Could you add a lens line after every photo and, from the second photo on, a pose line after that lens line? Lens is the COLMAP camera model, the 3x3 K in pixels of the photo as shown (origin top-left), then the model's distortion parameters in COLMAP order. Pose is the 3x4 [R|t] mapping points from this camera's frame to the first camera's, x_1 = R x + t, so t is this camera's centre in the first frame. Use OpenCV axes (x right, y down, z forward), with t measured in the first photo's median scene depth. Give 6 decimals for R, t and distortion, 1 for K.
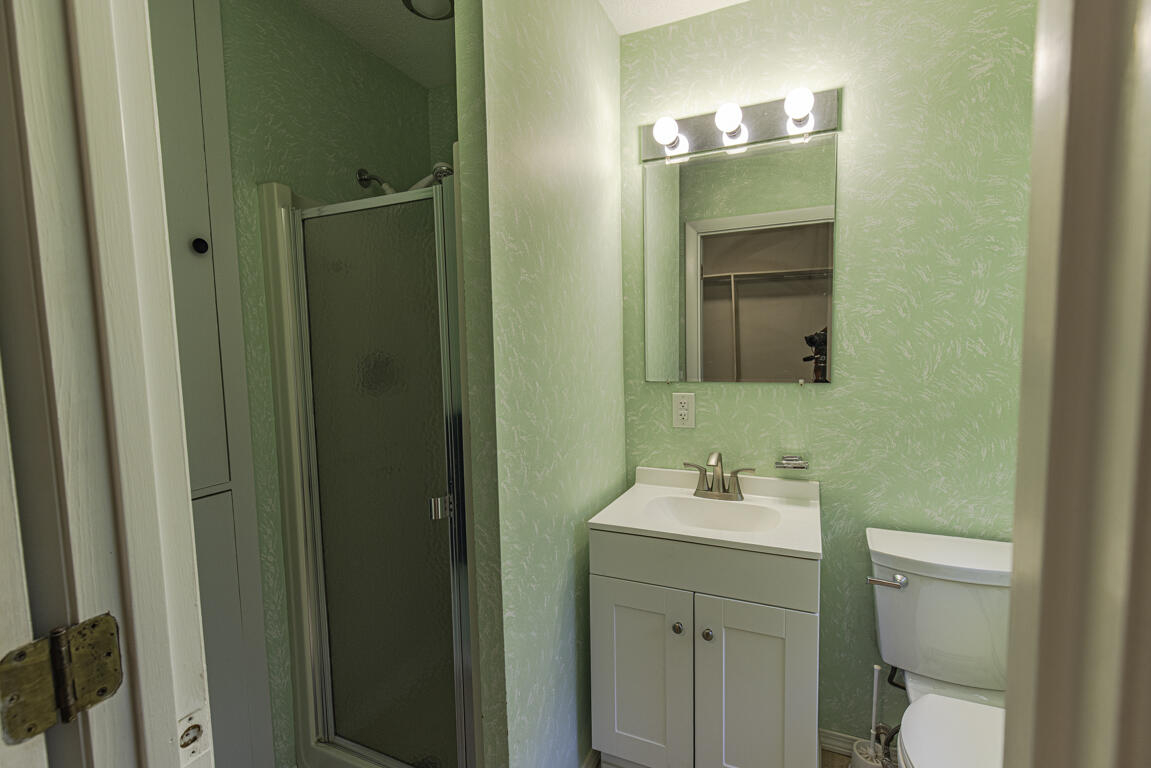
lens RADIAL K [[516.8, 0, 579.9], [0, 516.8, 385.6], [0, 0, 1]] dist [0.003065, -0.000193]
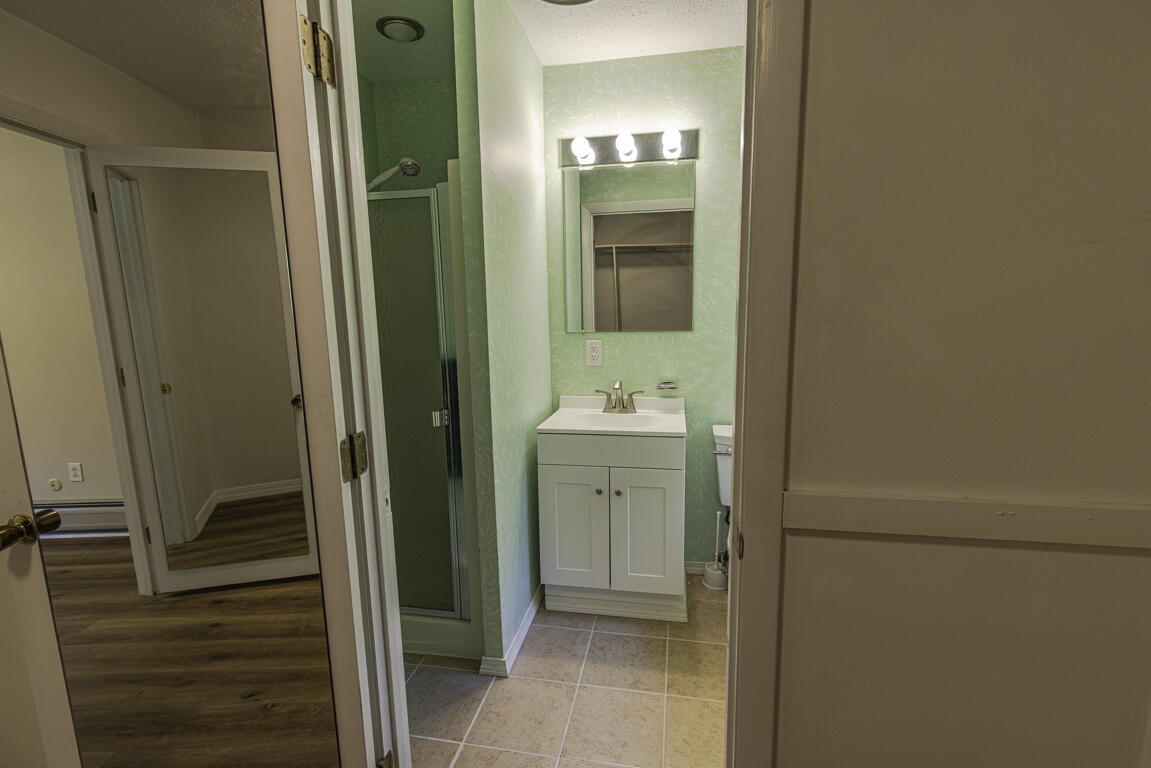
lens RADIAL K [[525.7, 0, 581.3], [0, 525.7, 386.8], [0, 0, 1]] dist [0.004320, -0.000037]
pose [[0.970773, -0.031576, 0.237912, -0.187116], [0.015424, 0.997466, 0.069452, 0.043986], [-0.239502, -0.063752, 0.968800, -0.397270]]
